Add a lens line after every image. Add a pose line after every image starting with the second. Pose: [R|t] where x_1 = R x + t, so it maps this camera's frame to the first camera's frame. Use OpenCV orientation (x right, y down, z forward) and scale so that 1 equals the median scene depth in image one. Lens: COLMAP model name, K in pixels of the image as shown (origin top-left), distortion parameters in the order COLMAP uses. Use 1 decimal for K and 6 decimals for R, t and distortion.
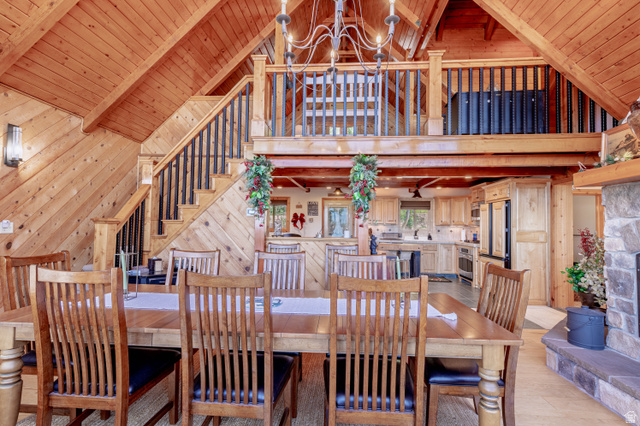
lens RADIAL K [[294.5, 0, 320.6], [0, 294.5, 213.5], [0, 0, 1]] dist [-0.001328, -0.000109]
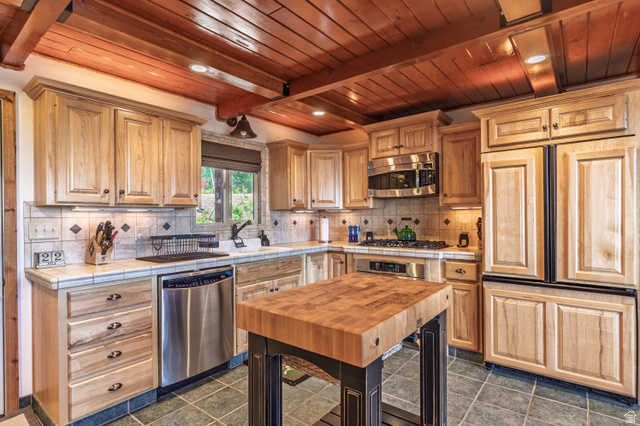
lens RADIAL K [[327.0, 0, 321.6], [0, 327.0, 214.3], [0, 0, 1]] dist [0.000207, 0.000014]
pose [[0.552141, -0.006976, 0.833722, 0.037287], [-0.011596, 0.999804, 0.016045, 0.036541], [-0.833670, -0.018527, 0.551951, 0.686026]]
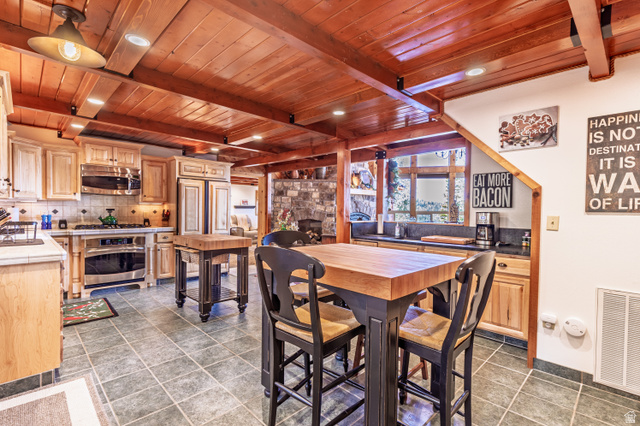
lens RADIAL K [[294.5, 0, 320.5], [0, 294.5, 214.4], [0, 0, 1]] dist [-0.001328, -0.000109]
pose [[-0.757508, -0.023028, 0.652420, -0.212949], [-0.036269, 0.999319, -0.006839, 0.046923], [-0.651818, -0.028843, -0.757827, 0.997690]]
